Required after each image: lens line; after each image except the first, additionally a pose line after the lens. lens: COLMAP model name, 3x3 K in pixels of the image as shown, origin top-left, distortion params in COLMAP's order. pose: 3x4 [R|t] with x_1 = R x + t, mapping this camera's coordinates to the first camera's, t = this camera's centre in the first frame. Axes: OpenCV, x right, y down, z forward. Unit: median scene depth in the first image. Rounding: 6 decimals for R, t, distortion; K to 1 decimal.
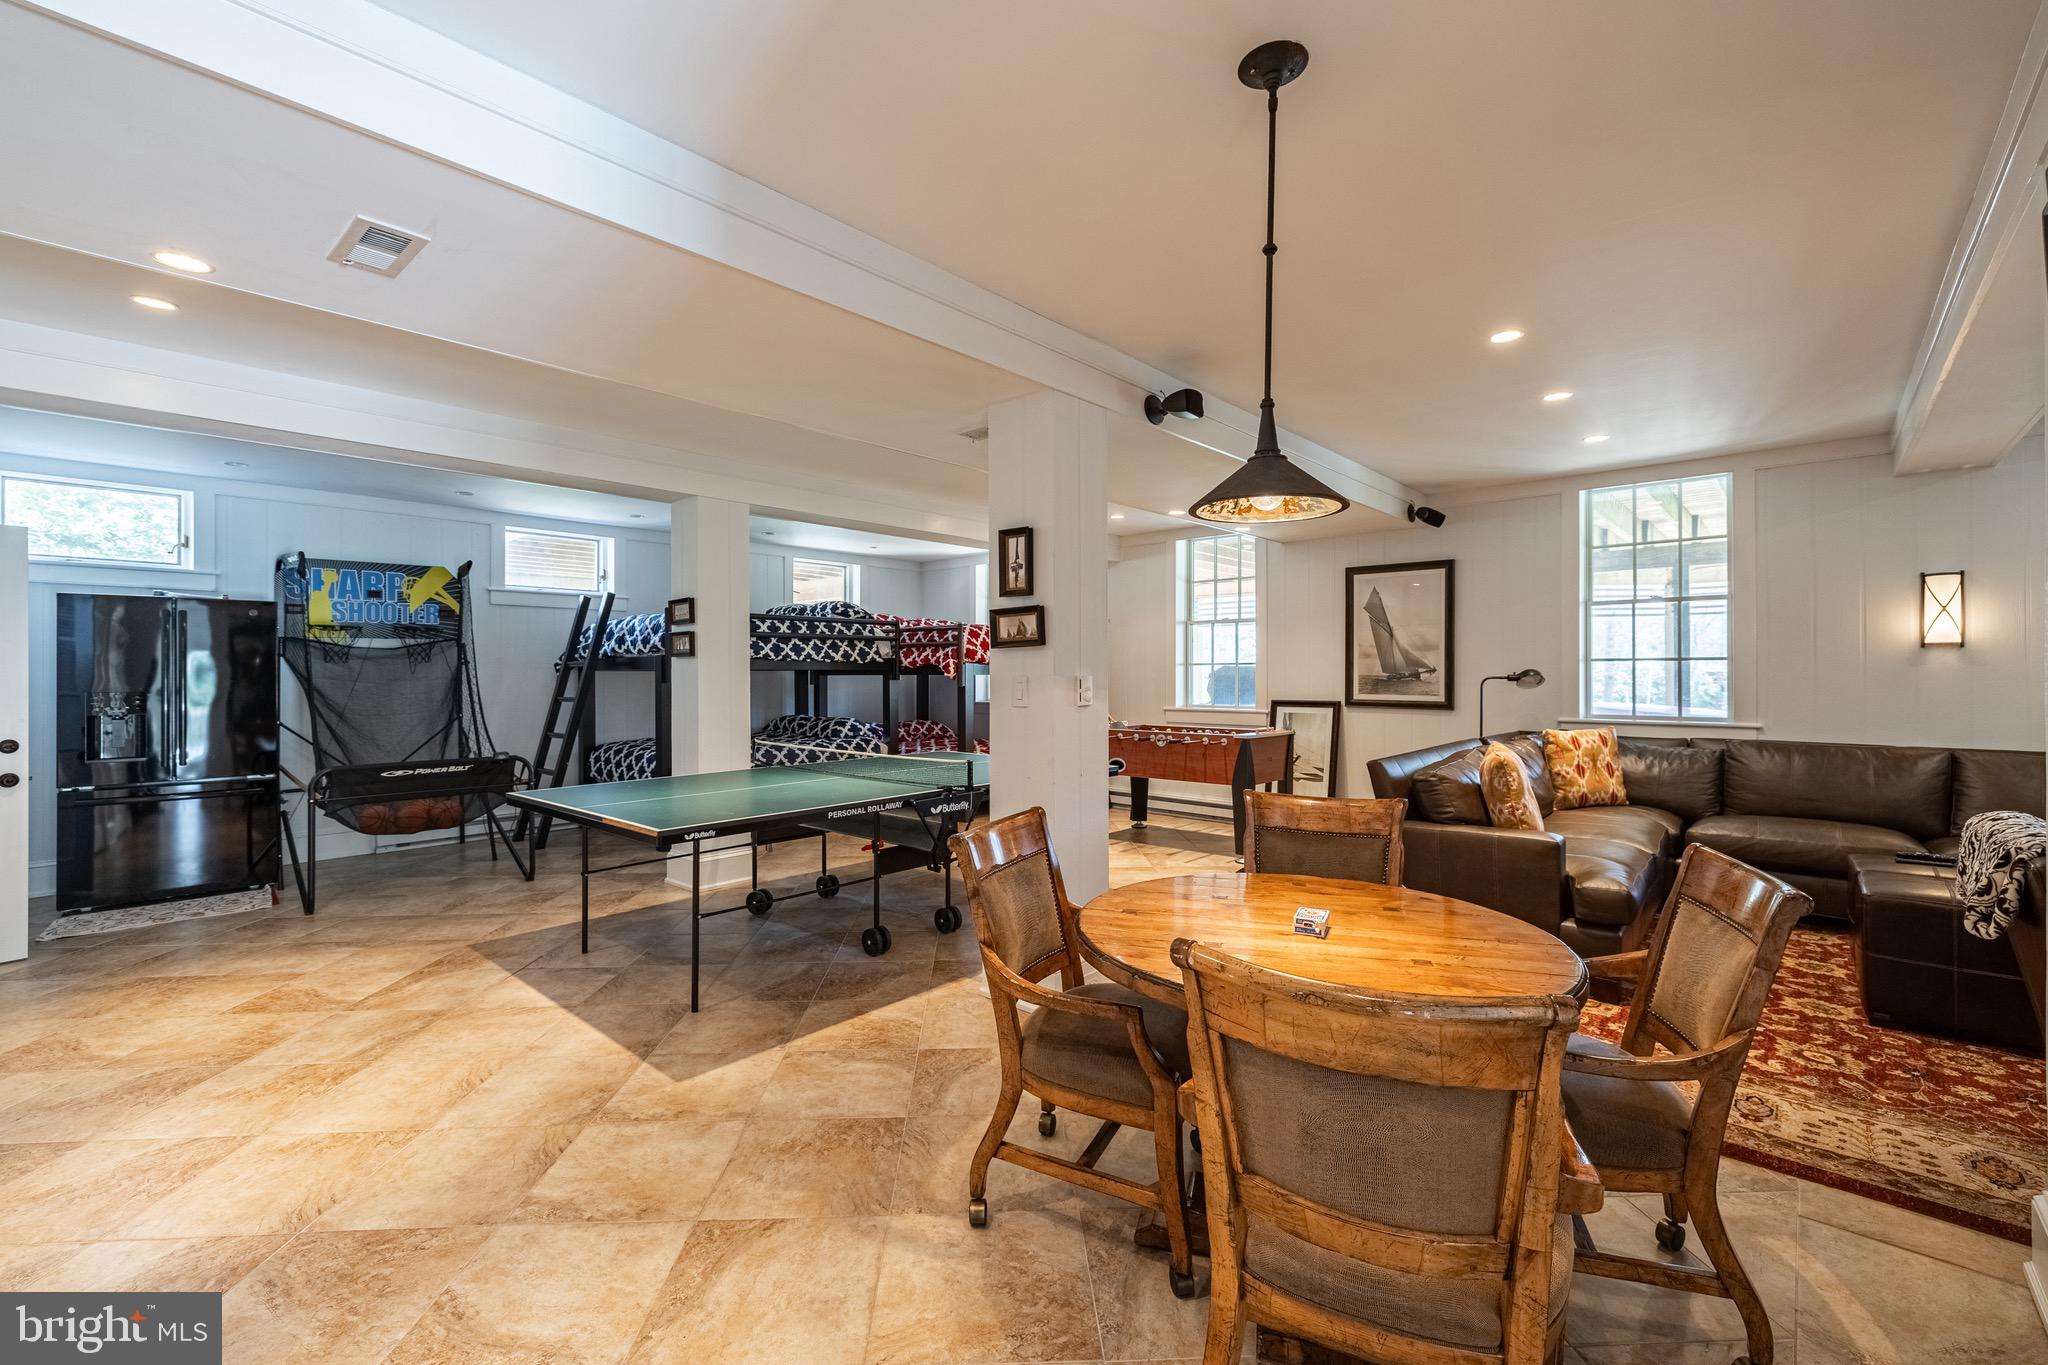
lens RADIAL K [[858.1, 0, 1023.0], [0, 858.1, 670.8], [0, 0, 1]] dist [-0.000515, -0.000466]
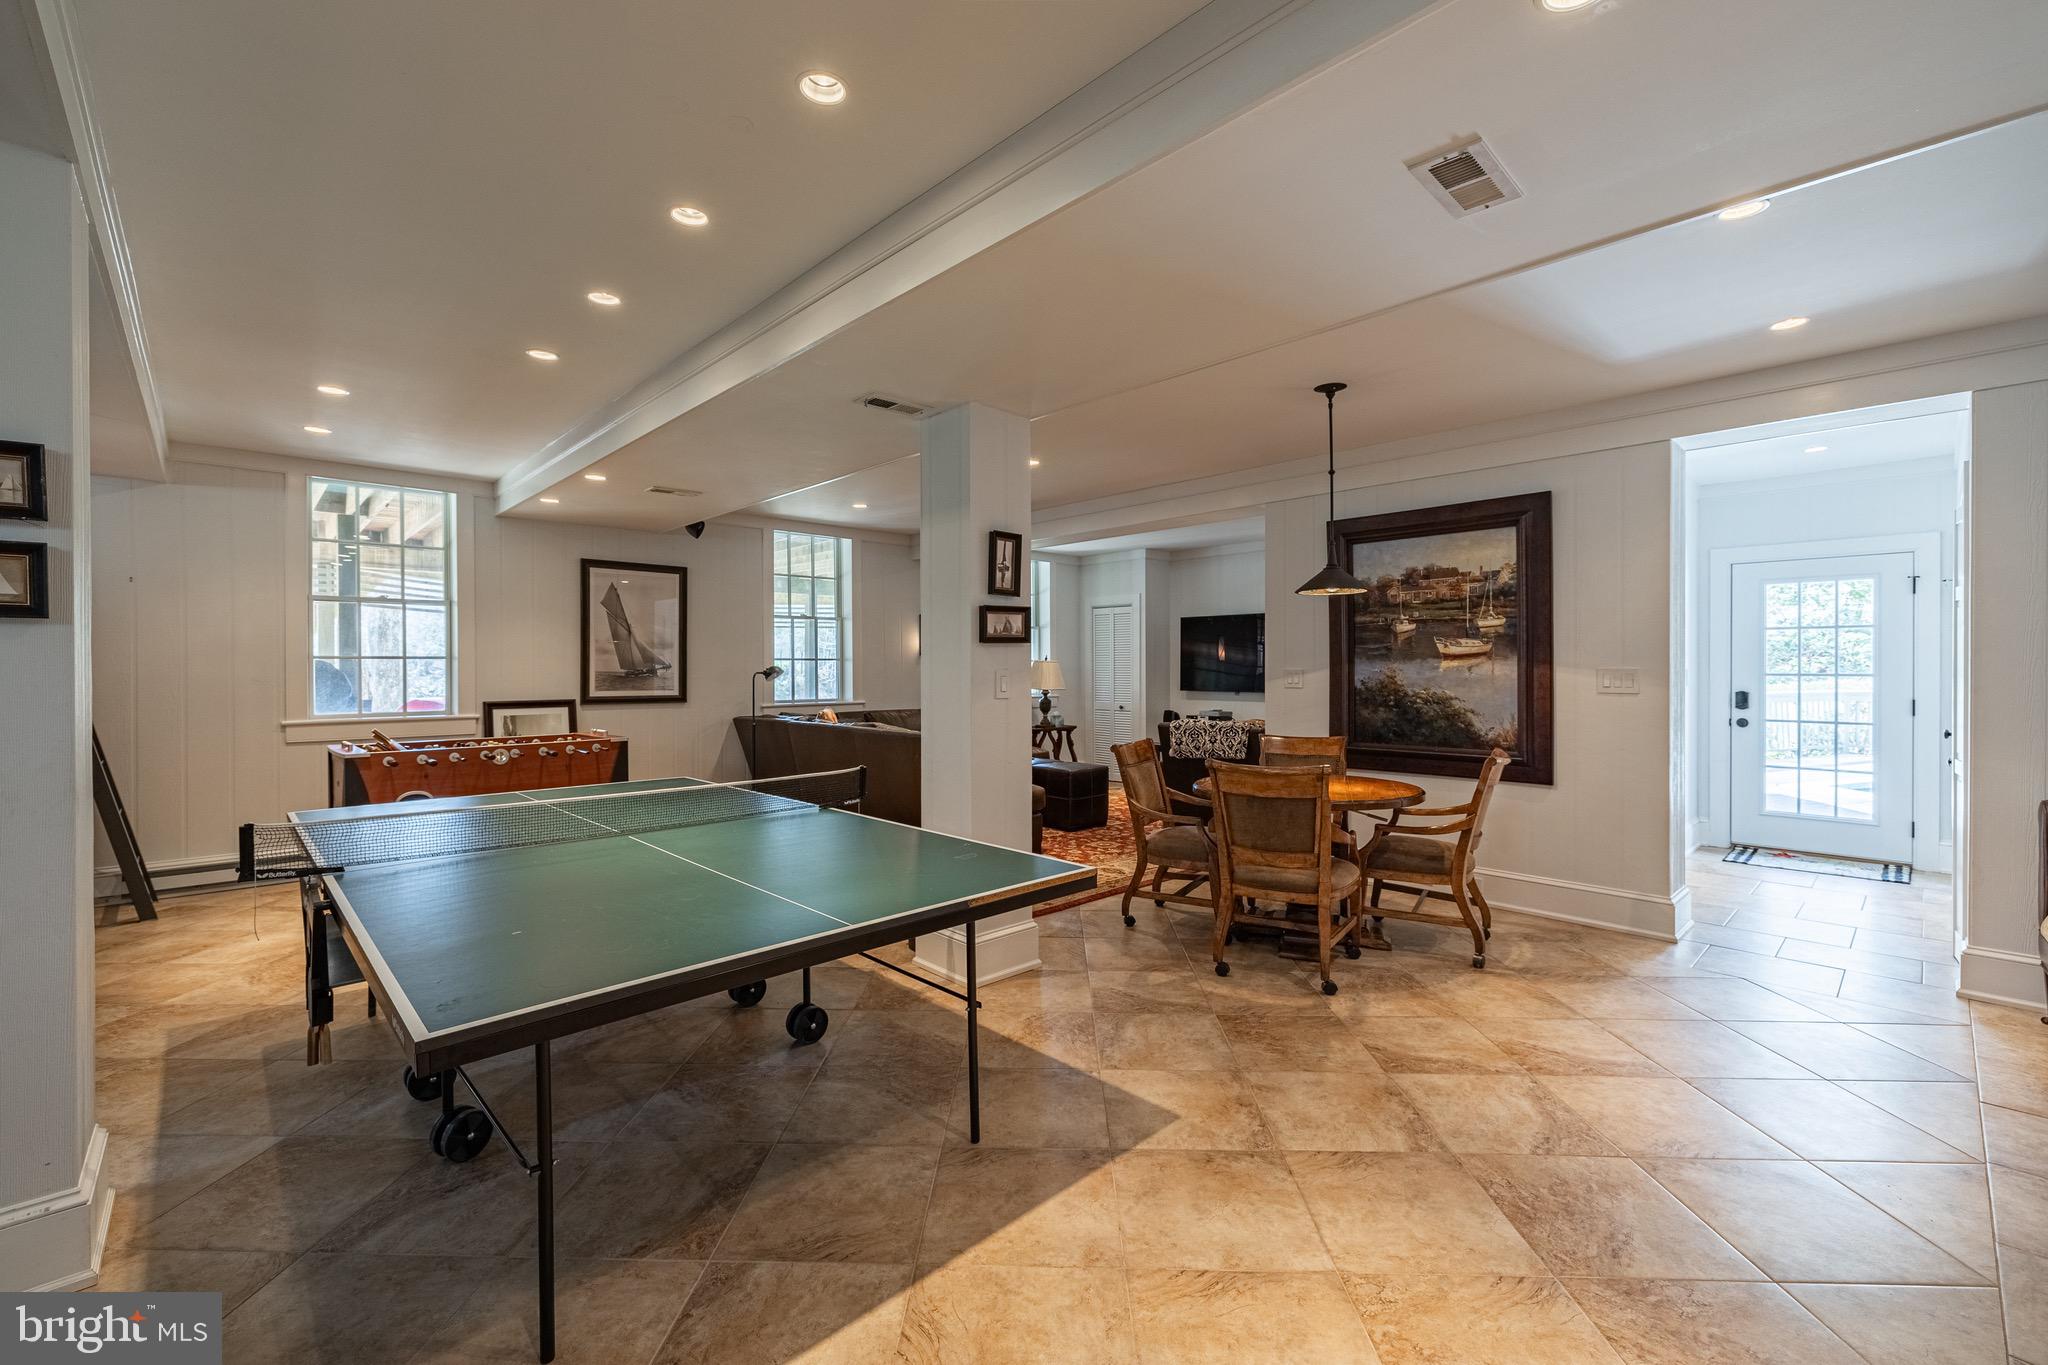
lens RADIAL K [[858.1, 0, 1023.0], [0, 858.1, 670.8], [0, 0, 1]] dist [-0.000515, -0.000466]
pose [[0.074176, -0.001466, 0.997244, -1.082361], [-0.000025, 0.999999, 0.001472, 0.005699], [-0.997245, -0.000134, 0.074176, 0.902391]]
